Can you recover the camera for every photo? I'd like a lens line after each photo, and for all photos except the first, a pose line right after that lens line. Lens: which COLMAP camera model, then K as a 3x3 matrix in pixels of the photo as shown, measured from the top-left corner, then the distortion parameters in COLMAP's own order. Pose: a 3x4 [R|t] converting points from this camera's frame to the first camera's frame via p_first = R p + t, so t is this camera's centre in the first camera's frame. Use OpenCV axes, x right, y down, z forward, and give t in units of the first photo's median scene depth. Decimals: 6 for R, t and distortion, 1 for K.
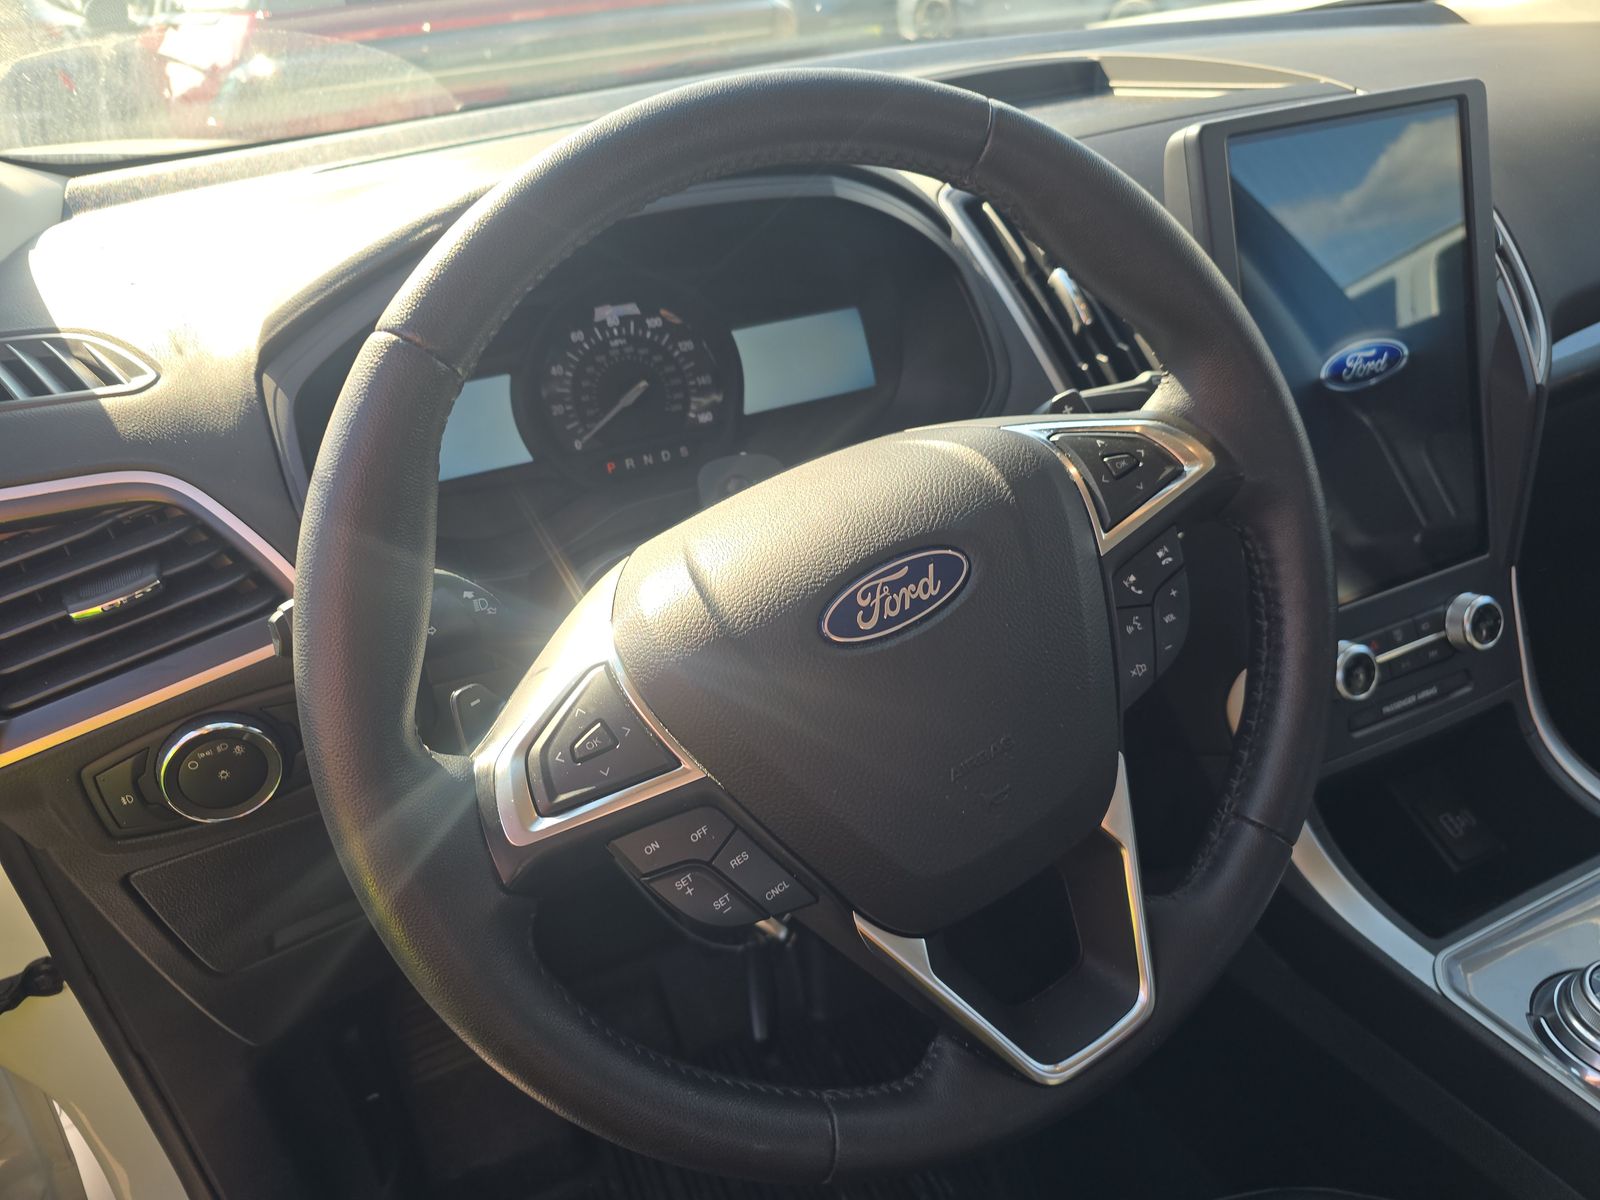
lens RADIAL K [[1156.7, 0, 800.0], [0, 1156.7, 600.0], [0, 0, 1]] dist [0.043656, -0.083185]
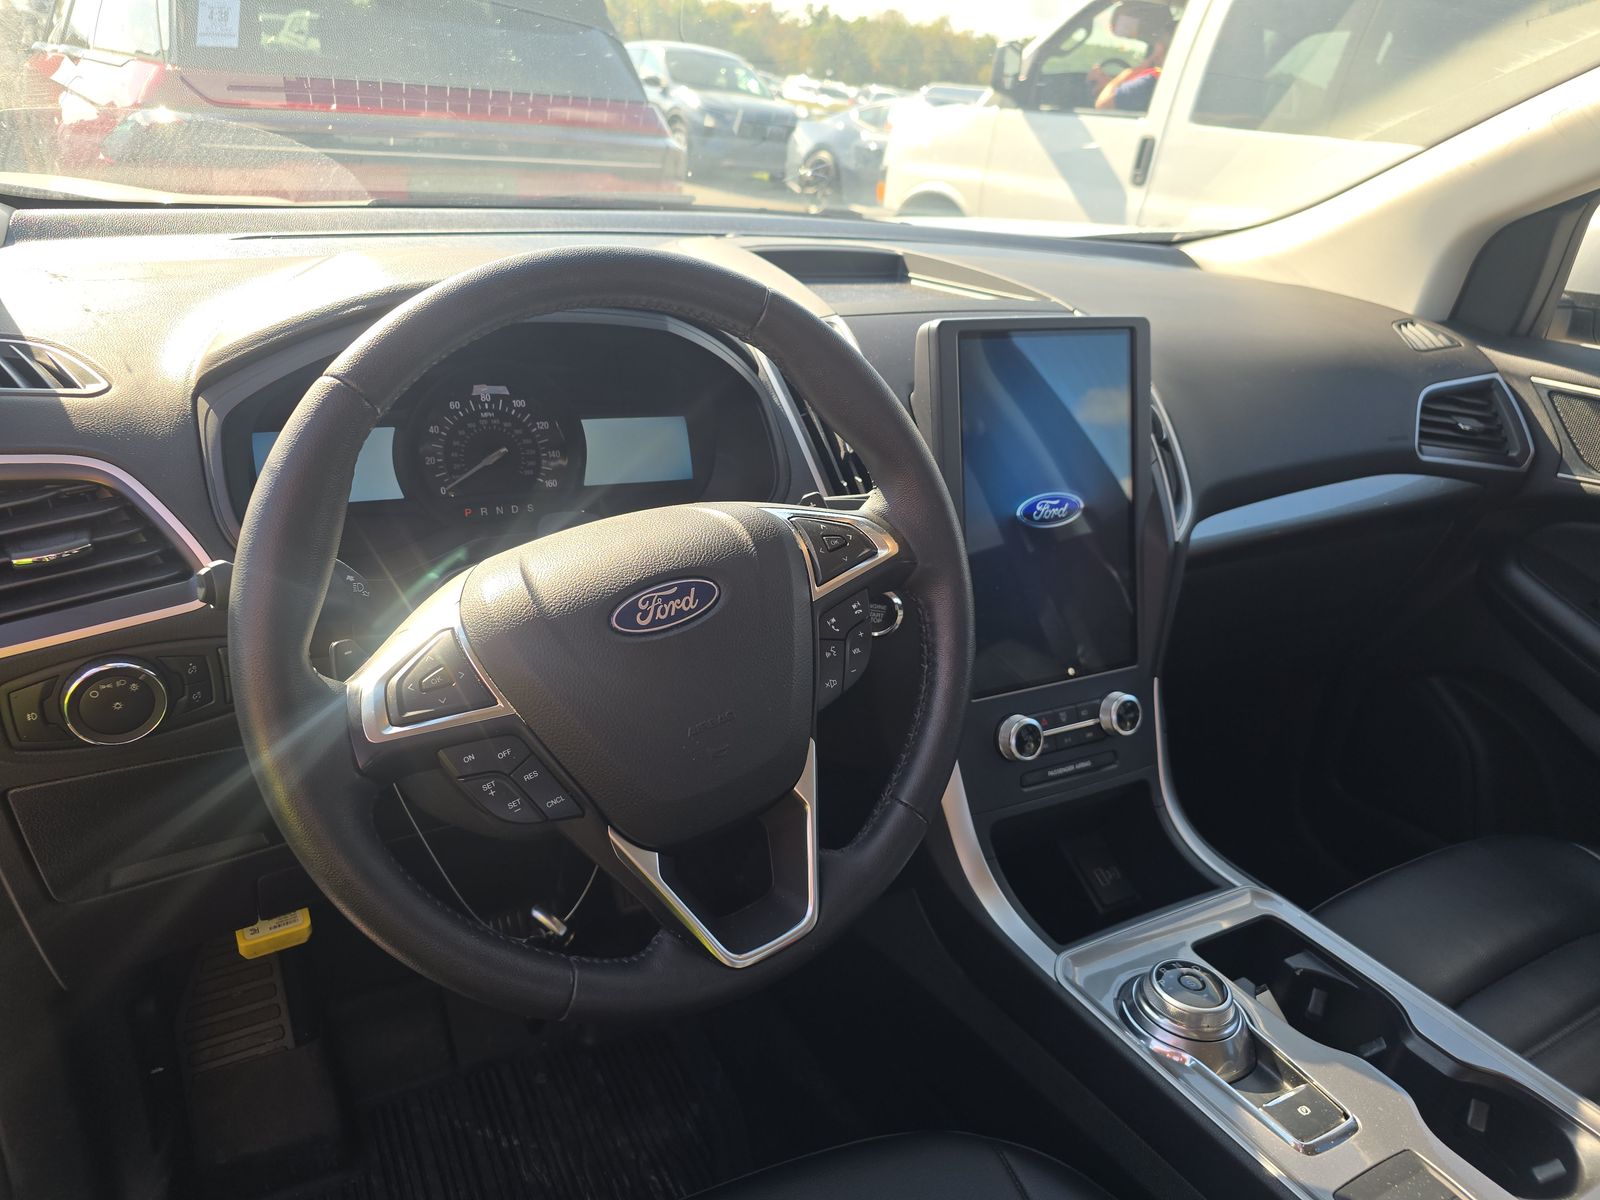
lens RADIAL K [[1156.7, 0, 800.0], [0, 1156.7, 600.0], [0, 0, 1]] dist [0.043656, -0.083185]
pose [[0.983533, 0.121899, 0.133432, 0.038241], [-0.107865, 0.988304, -0.107802, 0.090374], [-0.145013, 0.091634, 0.985177, -0.319645]]
